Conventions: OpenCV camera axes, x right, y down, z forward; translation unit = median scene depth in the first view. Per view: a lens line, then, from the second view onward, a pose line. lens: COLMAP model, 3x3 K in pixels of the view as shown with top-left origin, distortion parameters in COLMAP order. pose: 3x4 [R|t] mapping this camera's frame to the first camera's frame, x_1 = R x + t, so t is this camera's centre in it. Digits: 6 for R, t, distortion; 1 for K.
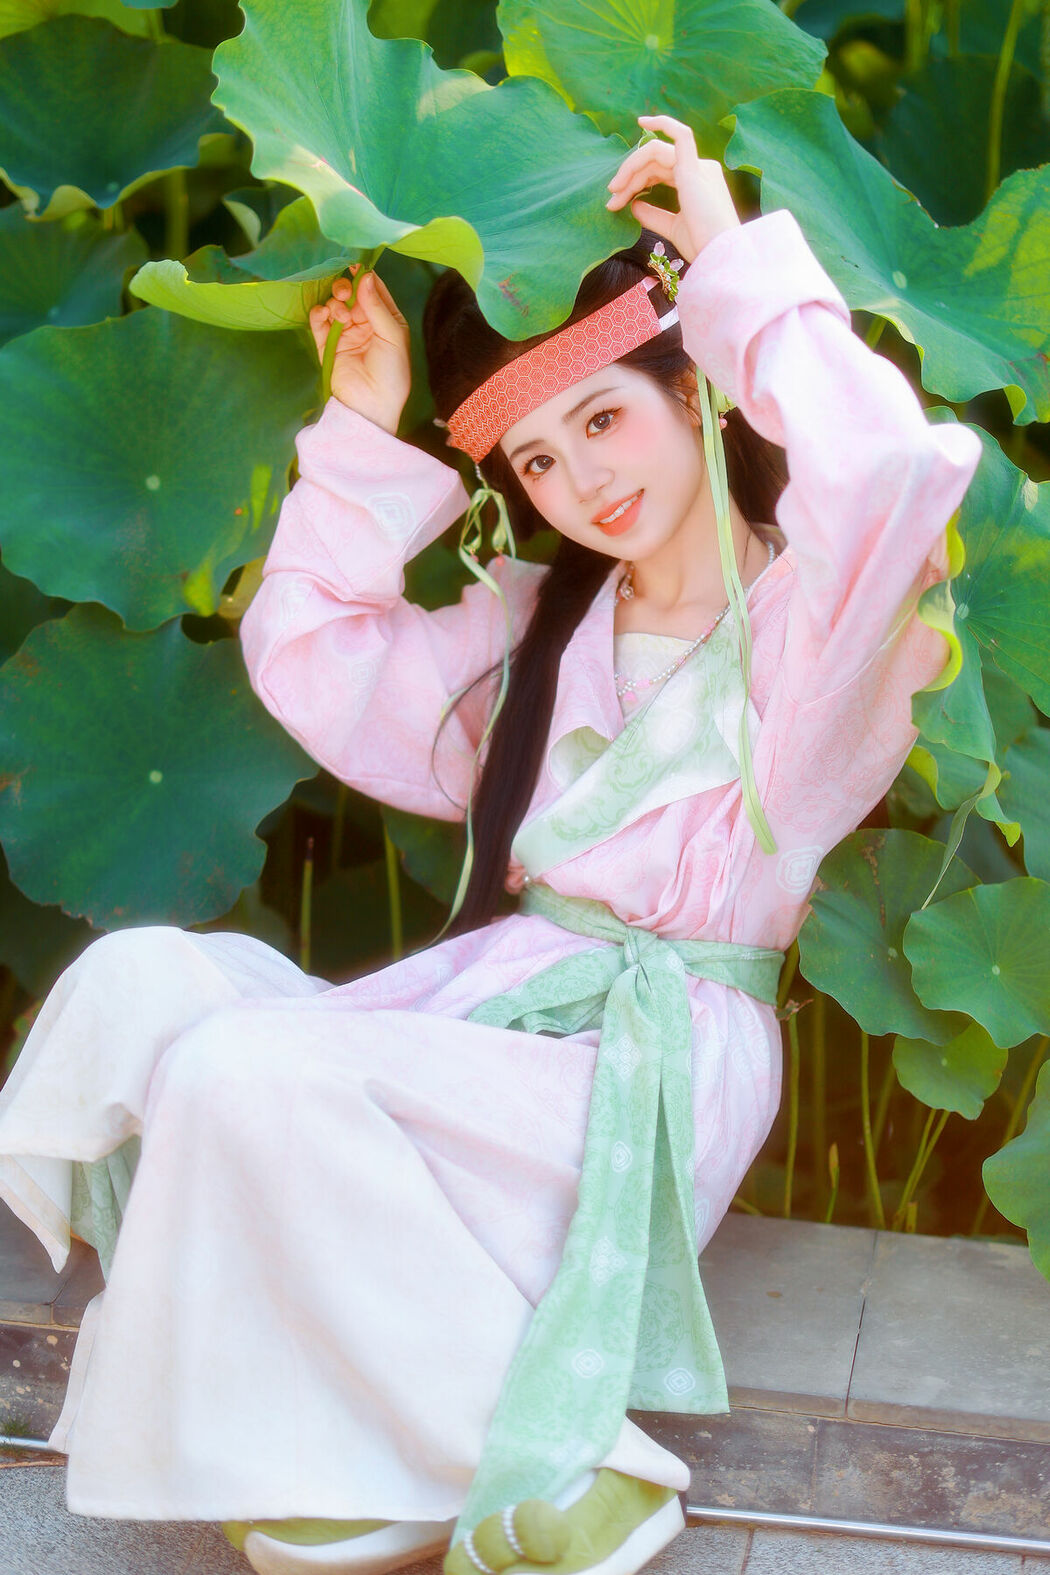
lens RADIAL K [[3920.7, 0, 439.6], [0, 3920.7, 785.4], [0, 0, 1]] dist [0.068921, -0.124803]
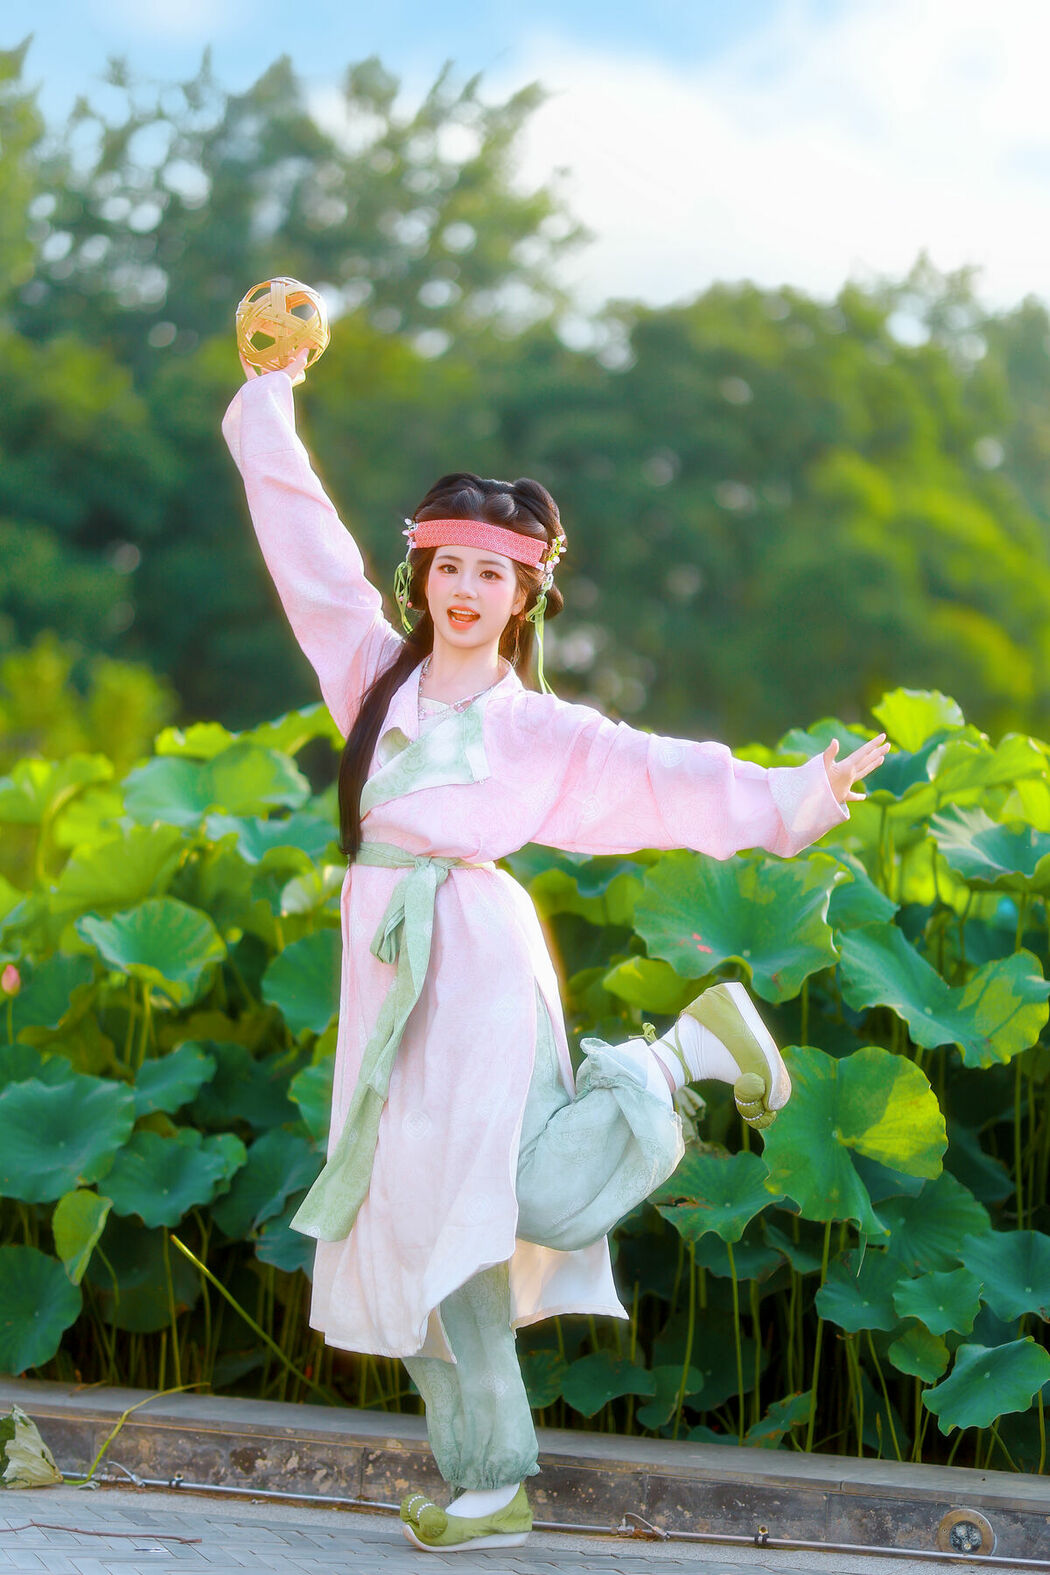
lens RADIAL K [[3870.7, 0, 520.2], [0, 3870.7, 834.3], [0, 0, 1]] dist [0.174279, -0.421094]
pose [[0.975833, -0.010285, -0.218277, 0.391231], [-0.067293, 0.936204, -0.344955, 0.557392], [0.207899, 0.351307, 0.912886, -1.046855]]
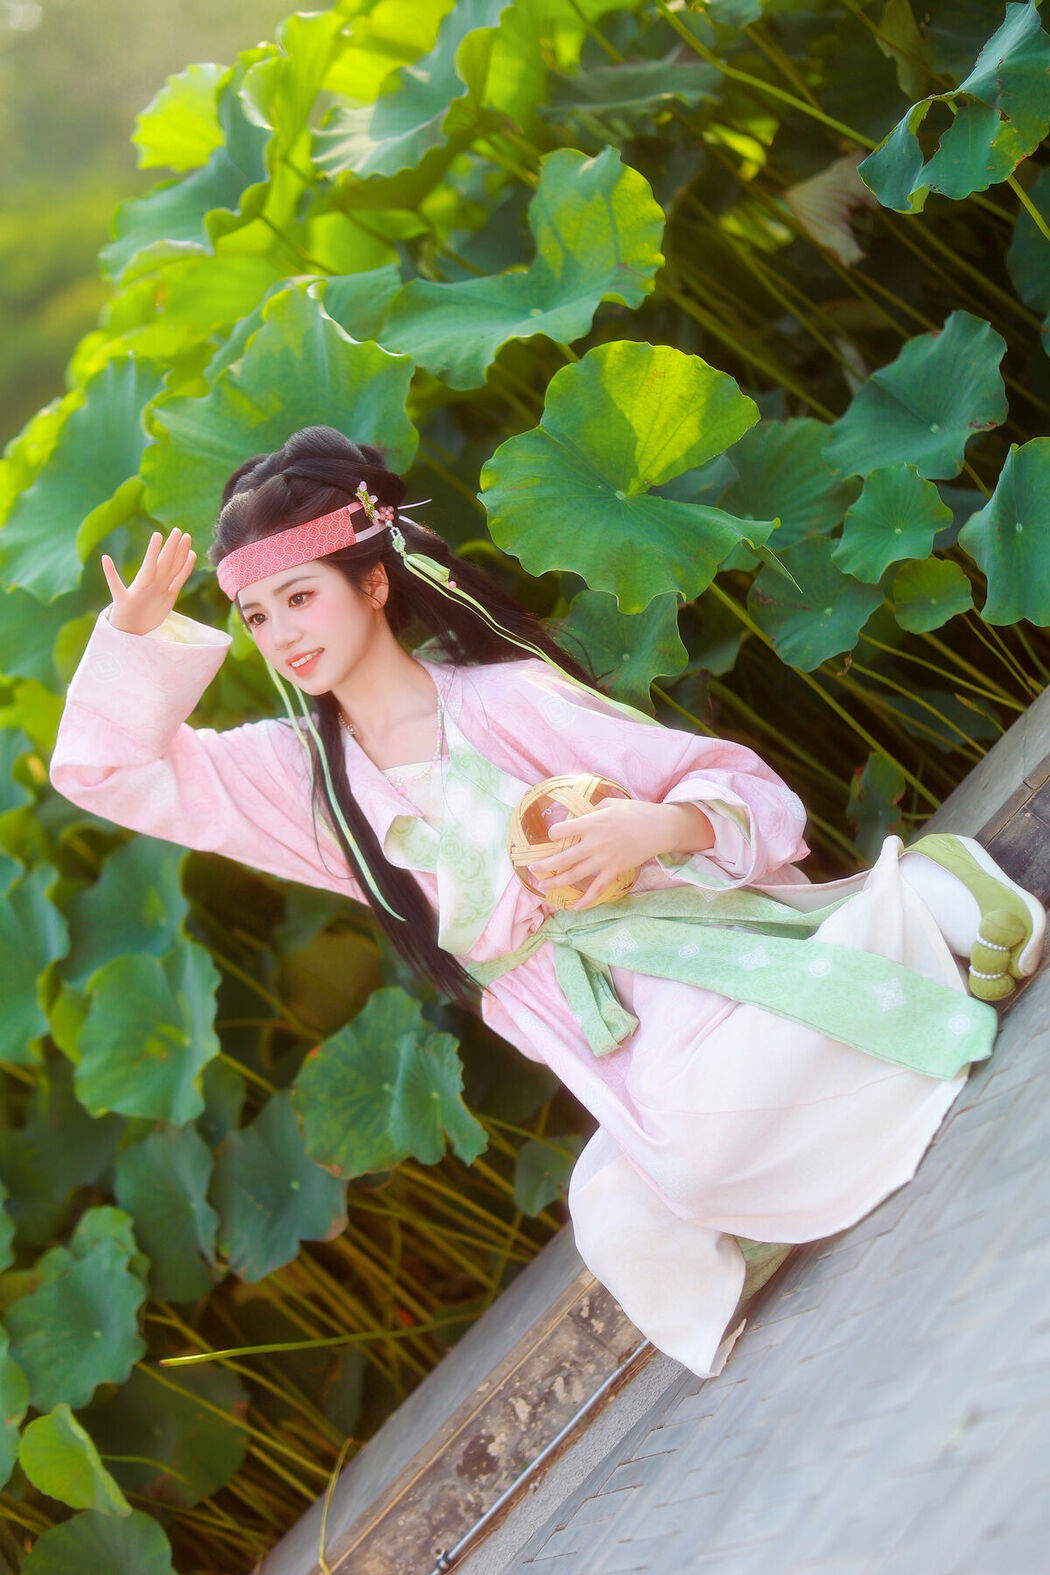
lens RADIAL K [[3920.7, 0, 439.6], [0, 3920.7, 785.4], [0, 0, 1]] dist [0.068921, -0.124803]
pose [[0.593663, -0.792619, -0.138994, 0.176558], [0.749439, 0.607486, -0.263253, 0.376035], [0.293096, 0.052116, 0.954661, -0.454742]]
